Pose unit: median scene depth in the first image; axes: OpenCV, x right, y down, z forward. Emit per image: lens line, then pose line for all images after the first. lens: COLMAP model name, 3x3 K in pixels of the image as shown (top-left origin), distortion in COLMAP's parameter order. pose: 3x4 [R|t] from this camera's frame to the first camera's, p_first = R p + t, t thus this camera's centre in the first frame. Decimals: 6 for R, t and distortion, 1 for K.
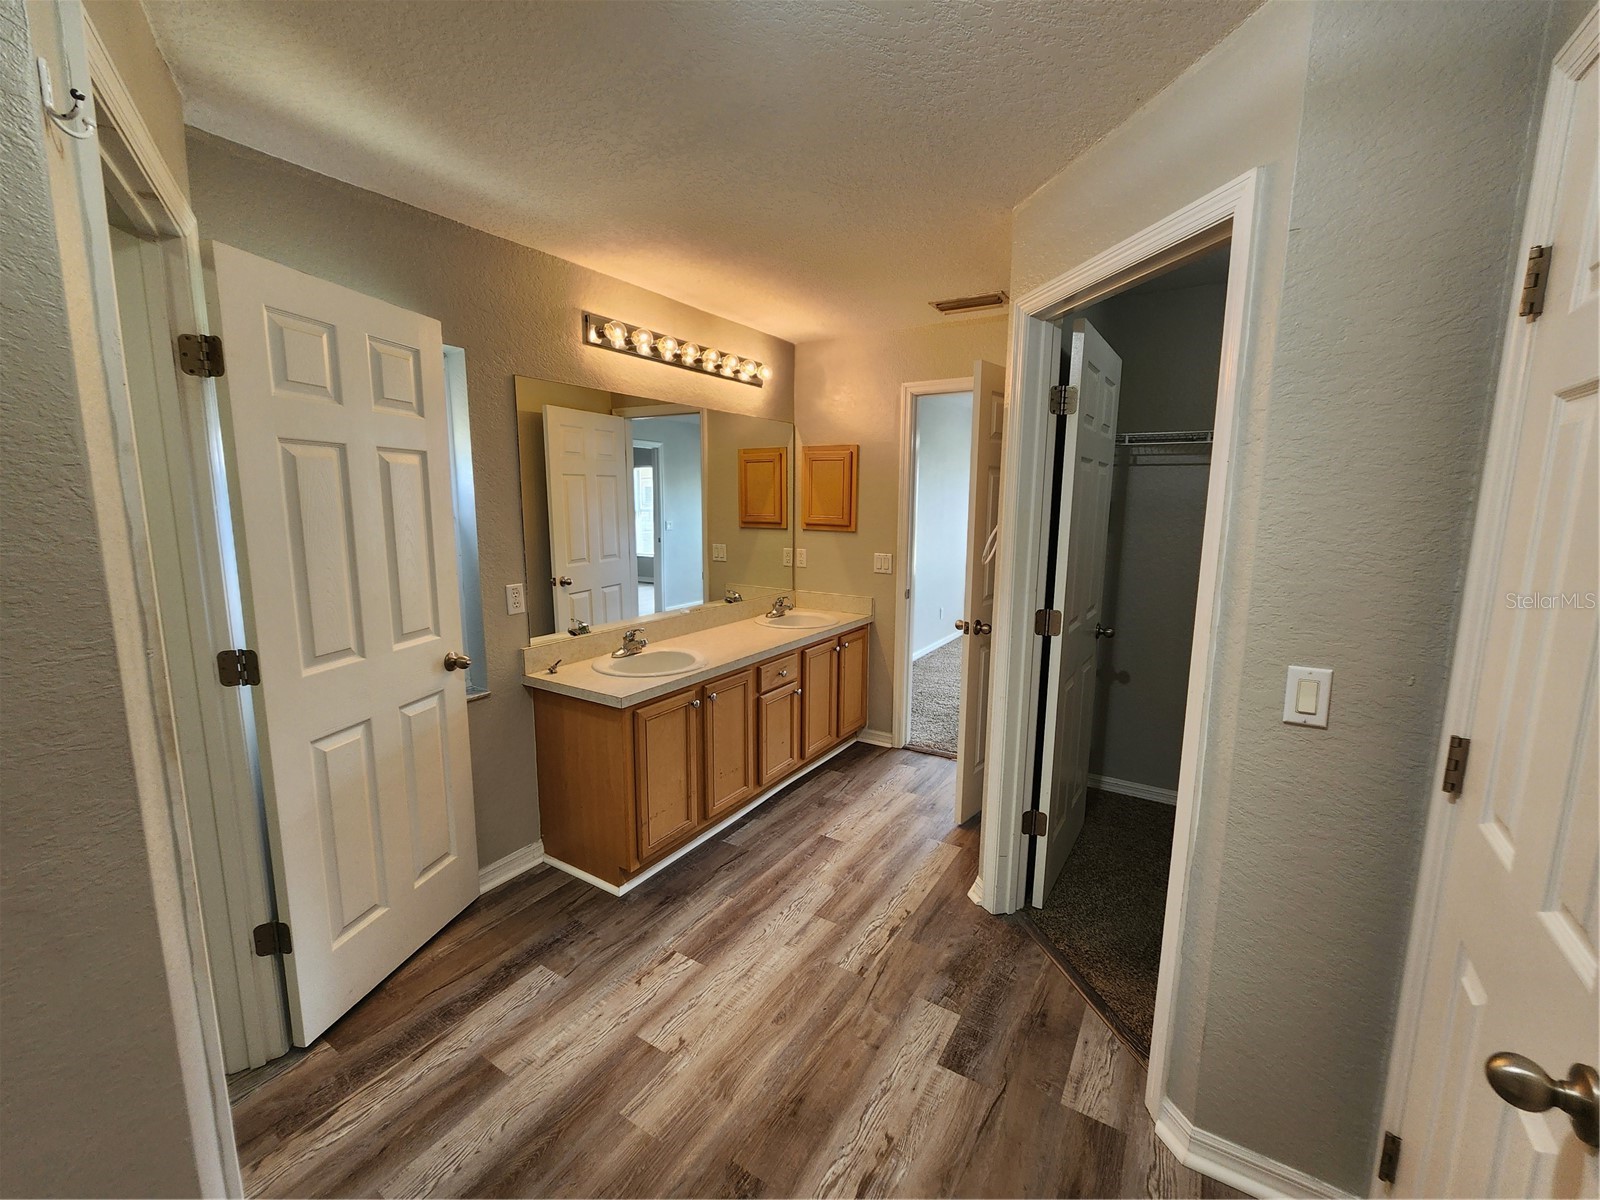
lens RADIAL K [[654.6, 0, 808.2], [0, 654.6, 593.2], [0, 0, 1]] dist [-0.002478, -0.000815]
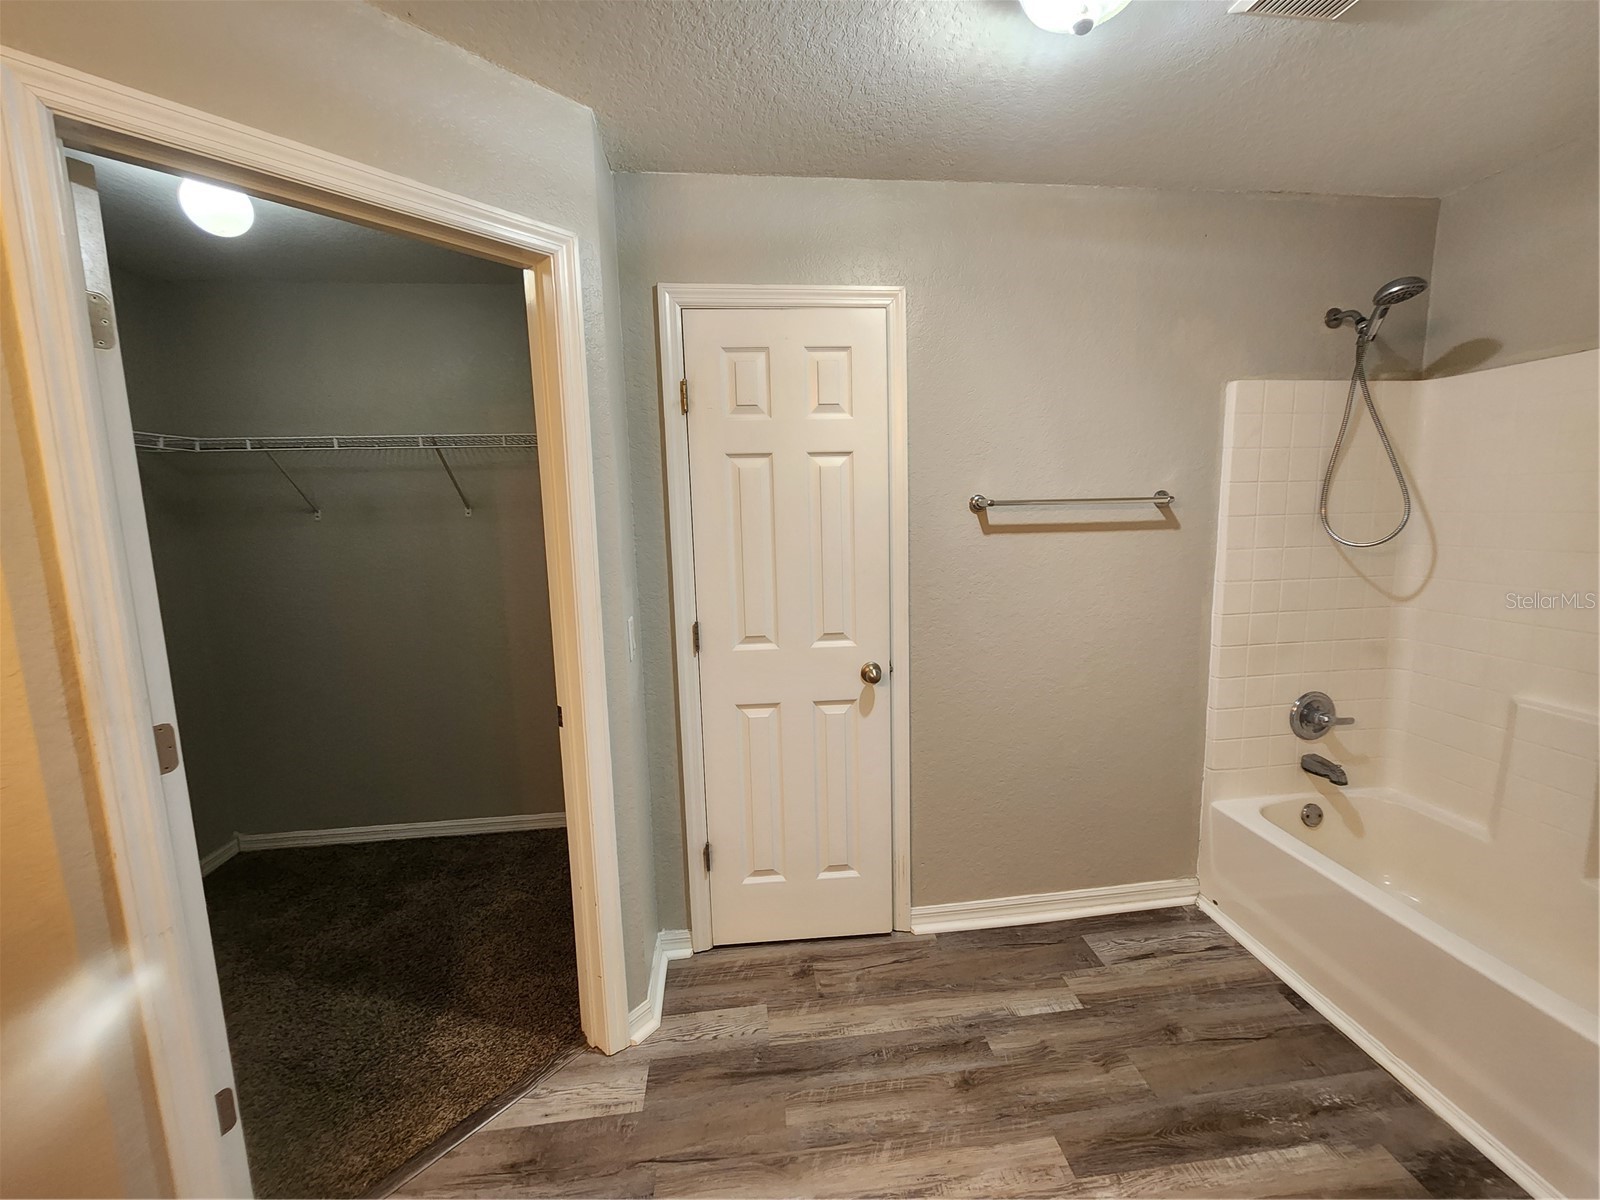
lens RADIAL K [[654.6, 0, 811.3], [0, 654.6, 595.9], [0, 0, 1]] dist [-0.002478, -0.000815]
pose [[-0.624182, -0.092404, 0.775795, -0.379813], [0.136395, 0.964844, 0.224661, -0.127192], [-0.769281, 0.246044, -0.589635, 0.970583]]
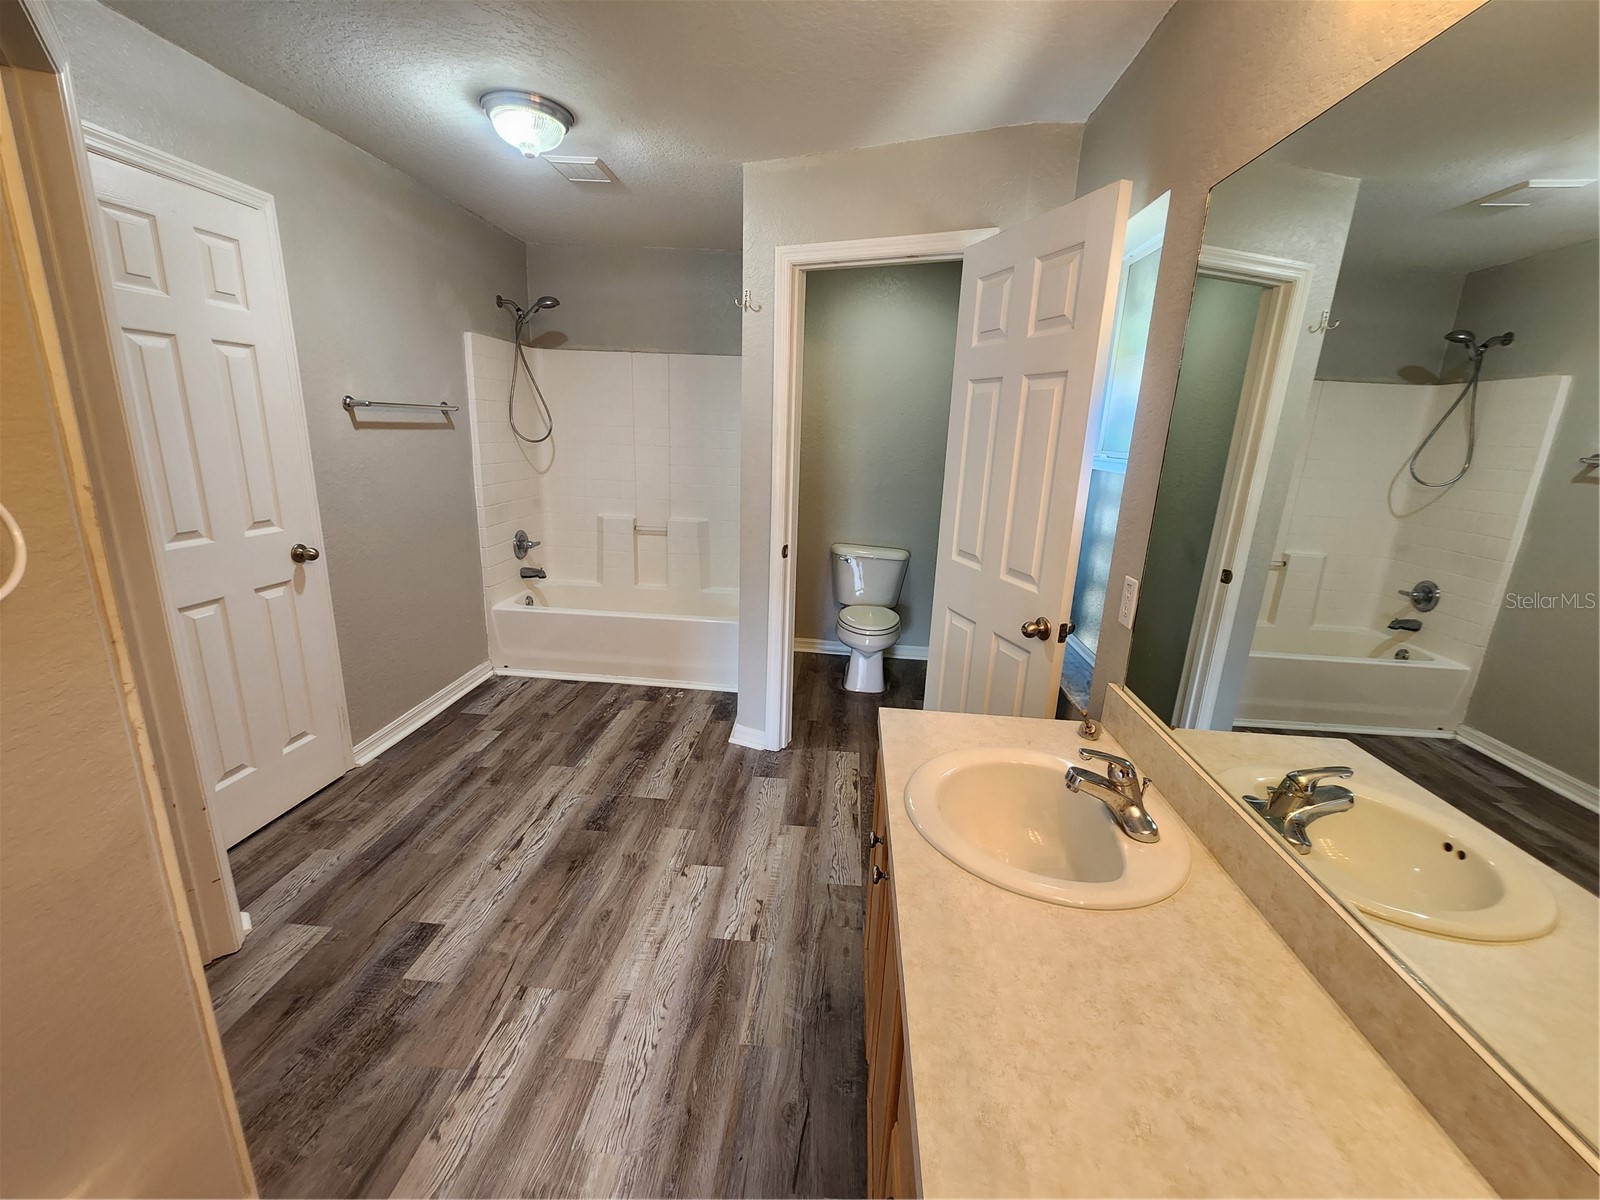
lens RADIAL K [[654.6, 0, 810.6], [0, 654.6, 596.6], [0, 0, 1]] dist [-0.002478, -0.000815]
pose [[-0.879403, 0.074617, -0.470193, 0.115993], [-0.119993, 0.921016, 0.370583, -0.231701], [0.460707, 0.382312, -0.800991, 1.698004]]
